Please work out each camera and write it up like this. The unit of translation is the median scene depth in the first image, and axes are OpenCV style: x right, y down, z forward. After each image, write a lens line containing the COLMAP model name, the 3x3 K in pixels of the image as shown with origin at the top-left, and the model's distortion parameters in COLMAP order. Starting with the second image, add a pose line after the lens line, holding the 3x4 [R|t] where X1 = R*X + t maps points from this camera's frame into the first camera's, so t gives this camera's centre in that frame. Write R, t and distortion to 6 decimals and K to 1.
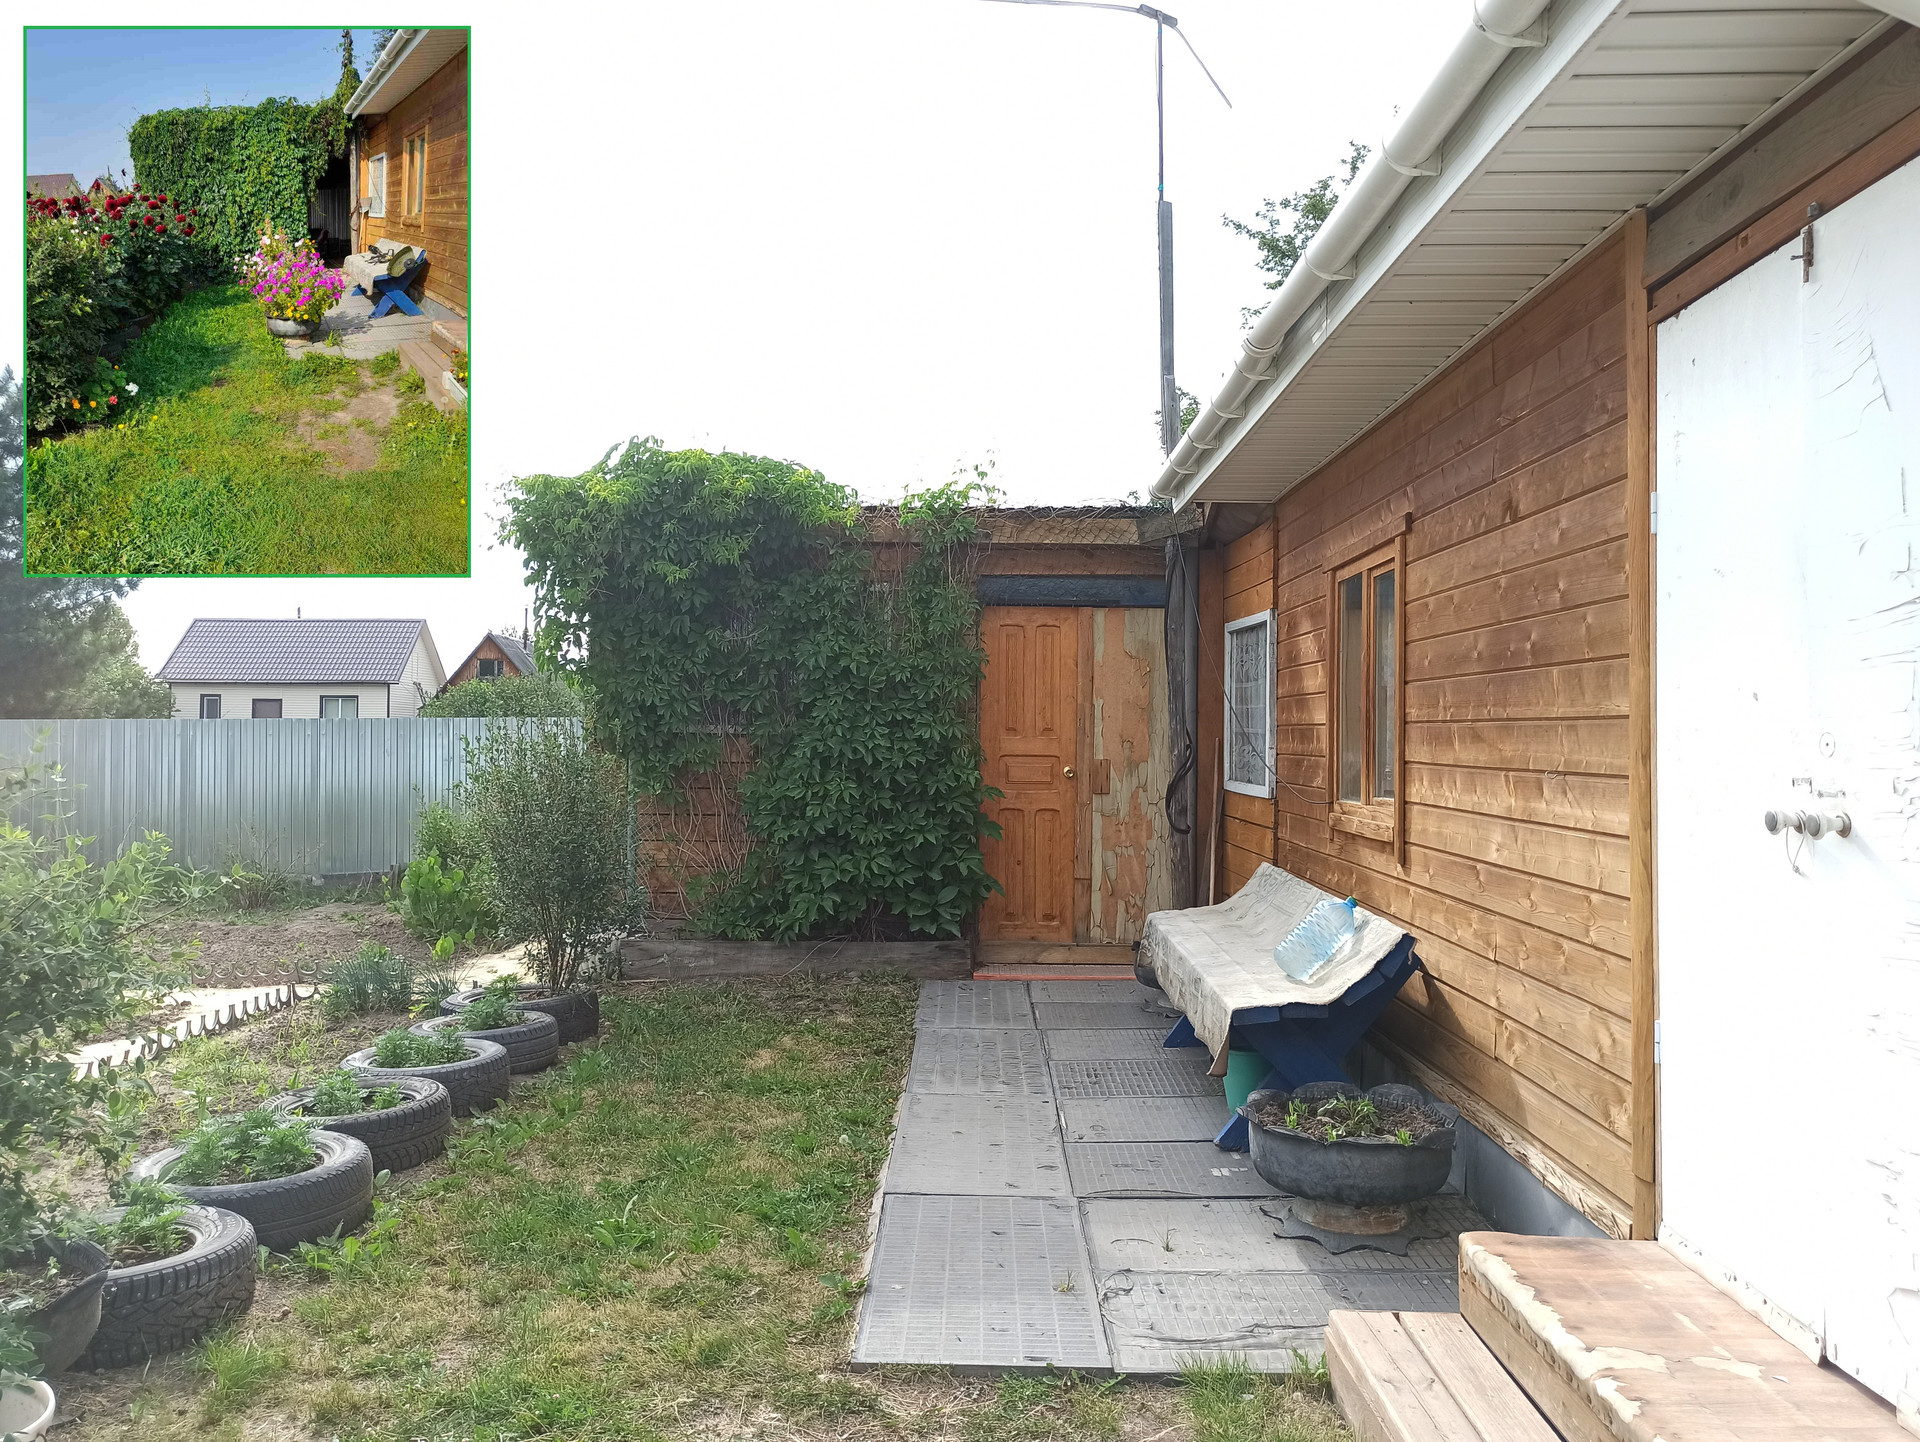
lens RADIAL K [[1421.4, 0, 960.2], [0, 1421.4, 712.7], [0, 0, 1]] dist [0.094687, -0.140024]
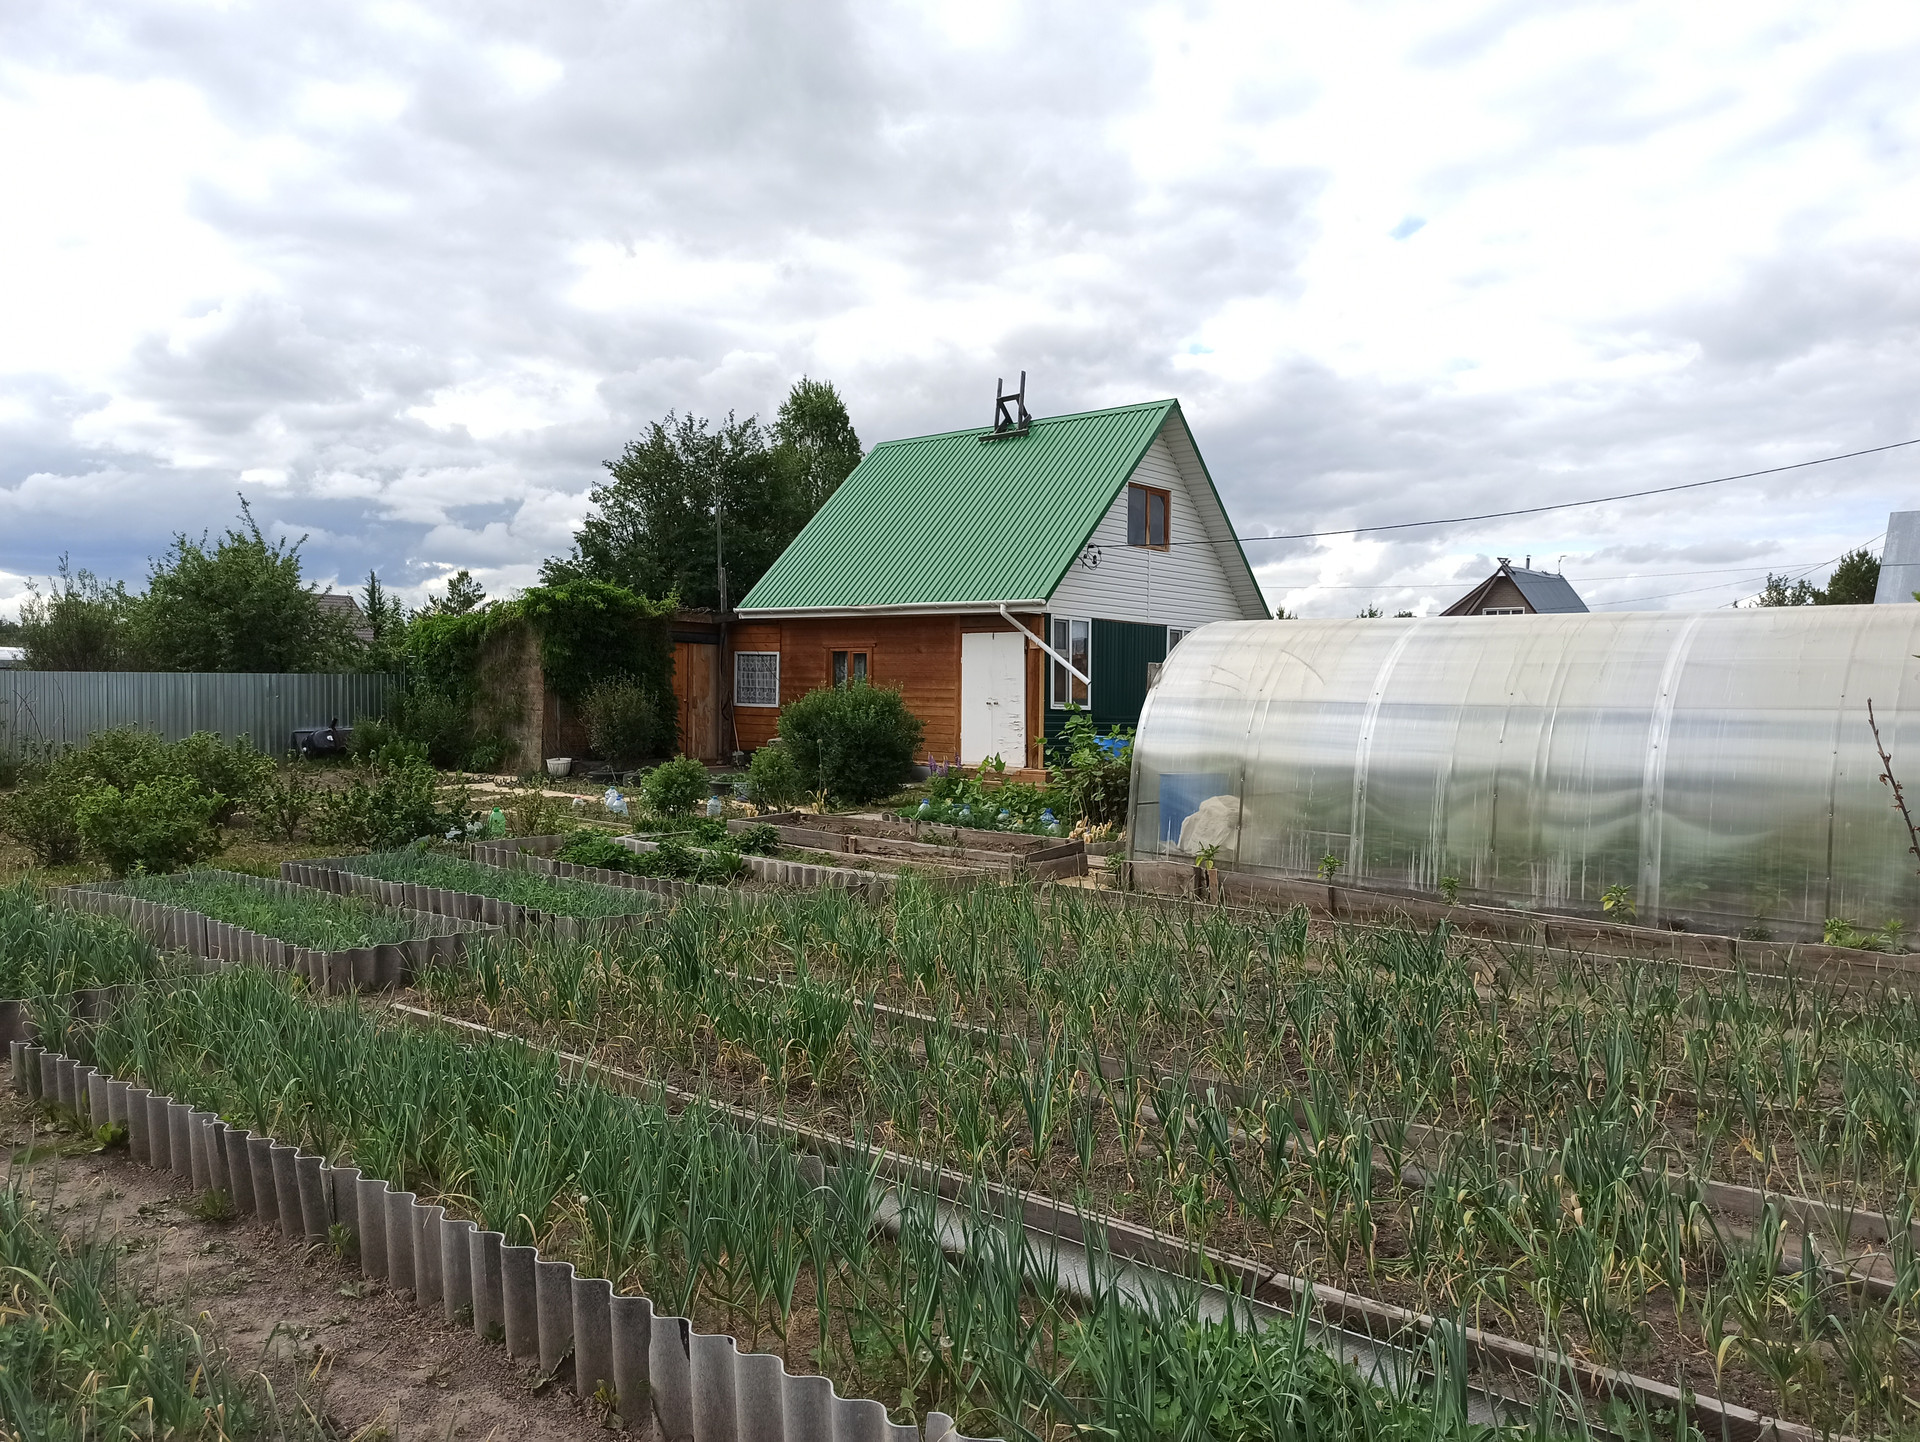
lens RADIAL K [[1421.4, 0, 960.2], [0, 1421.4, 712.7], [0, 0, 1]] dist [0.094687, -0.140024]
pose [[0.621928, -0.010413, 0.783005, -1.962287], [-0.024249, 0.999176, 0.032548, -0.043742], [-0.782699, -0.039230, 0.621163, -1.307272]]
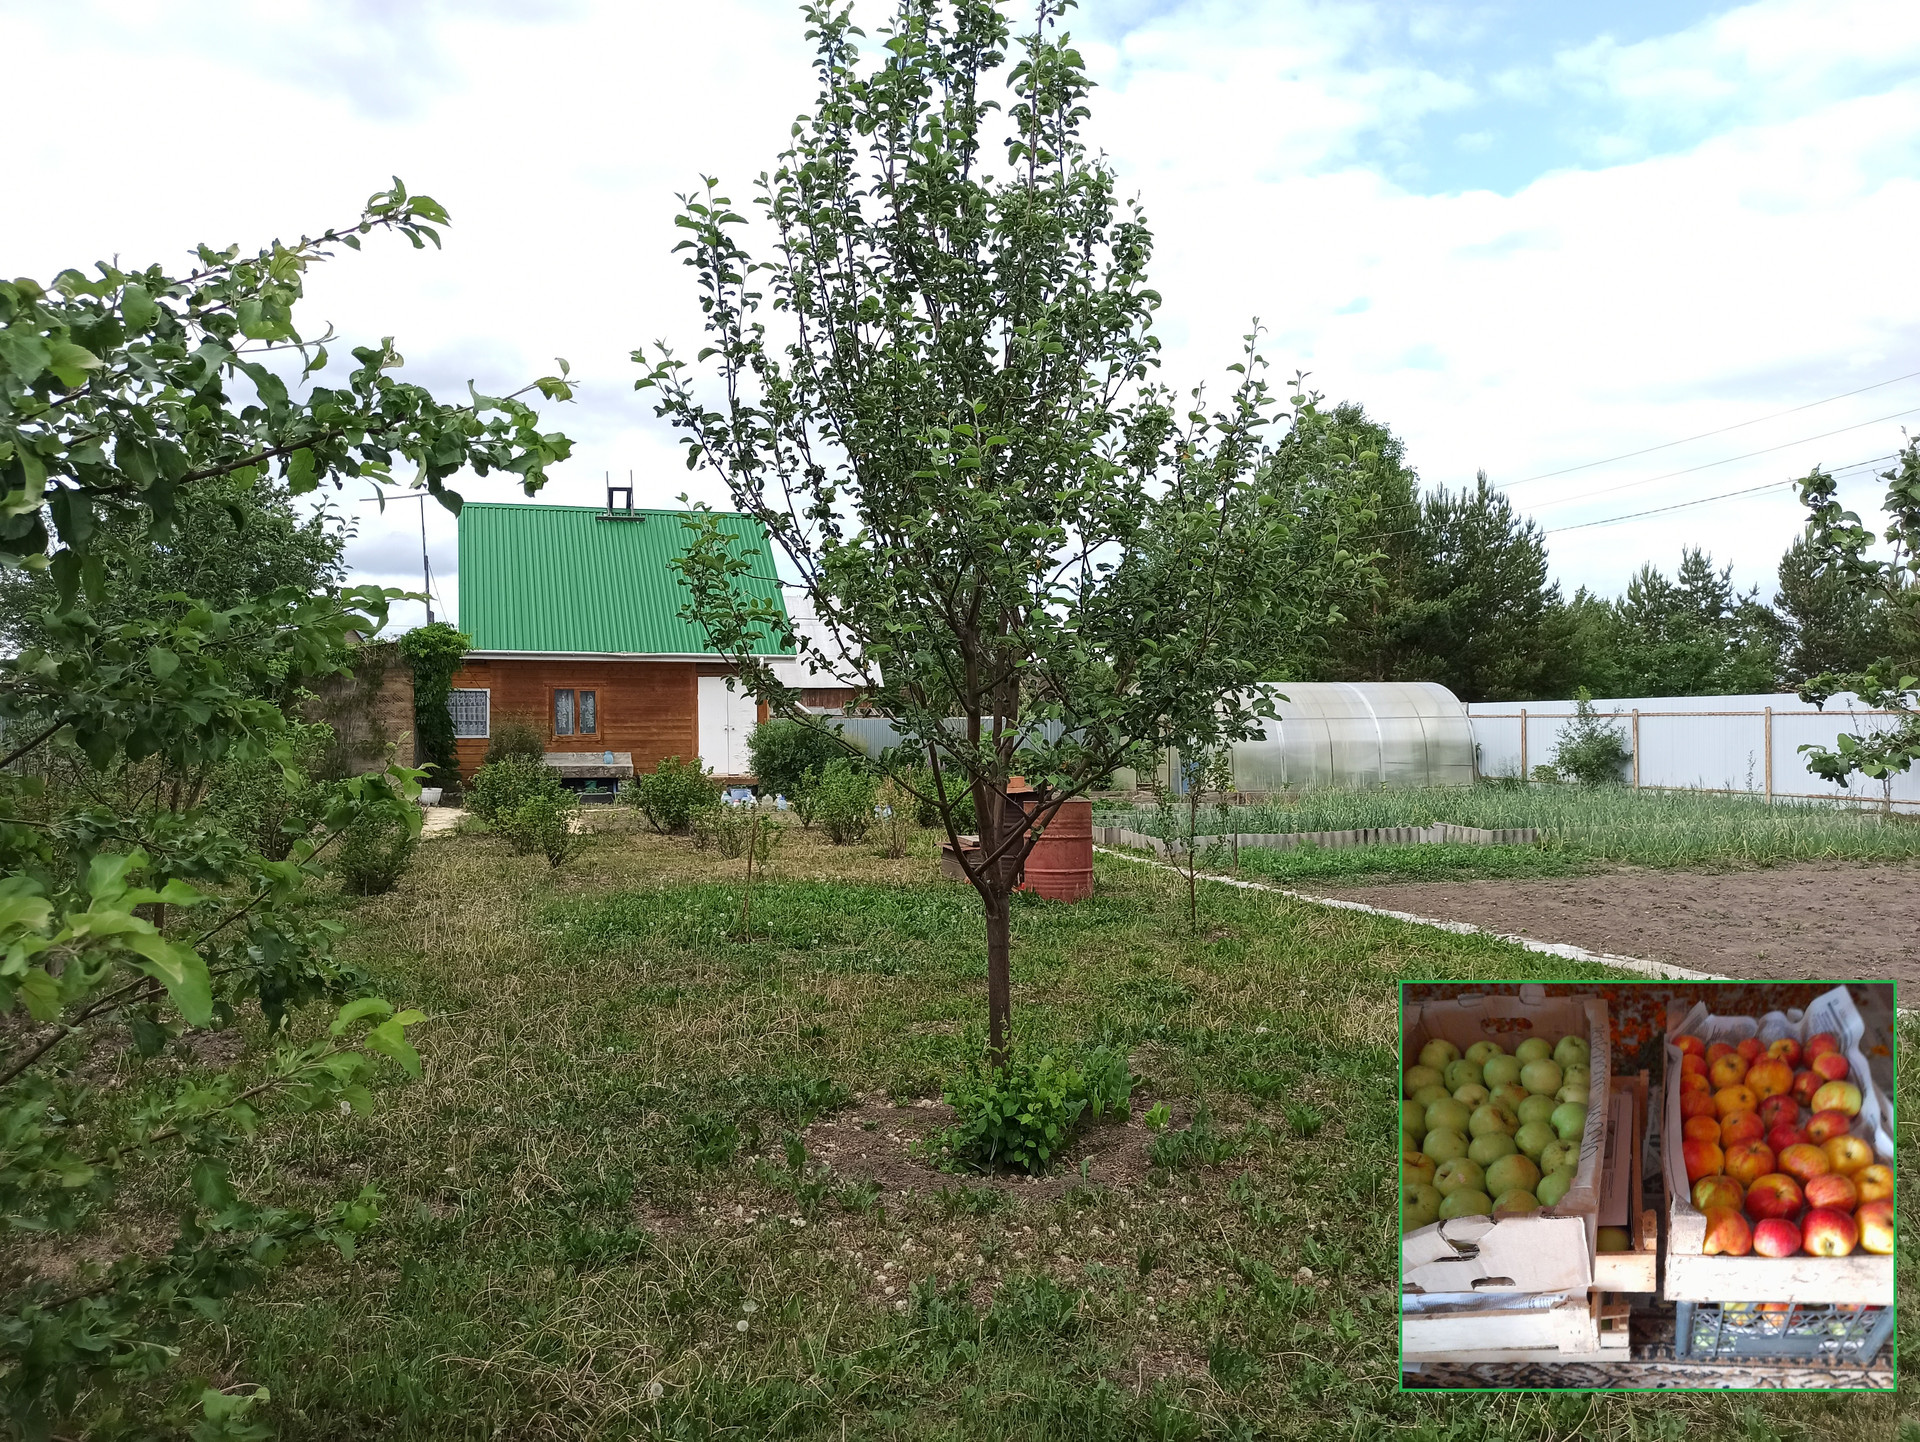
lens RADIAL K [[1421.4, 0, 960.2], [0, 1421.4, 712.7], [0, 0, 1]] dist [0.094687, -0.140024]
pose [[-0.350637, 0.005451, 0.936496, -3.477581], [-0.015387, 0.999815, -0.011580, 0.014812], [-0.936385, -0.018470, -0.350488, 1.057929]]
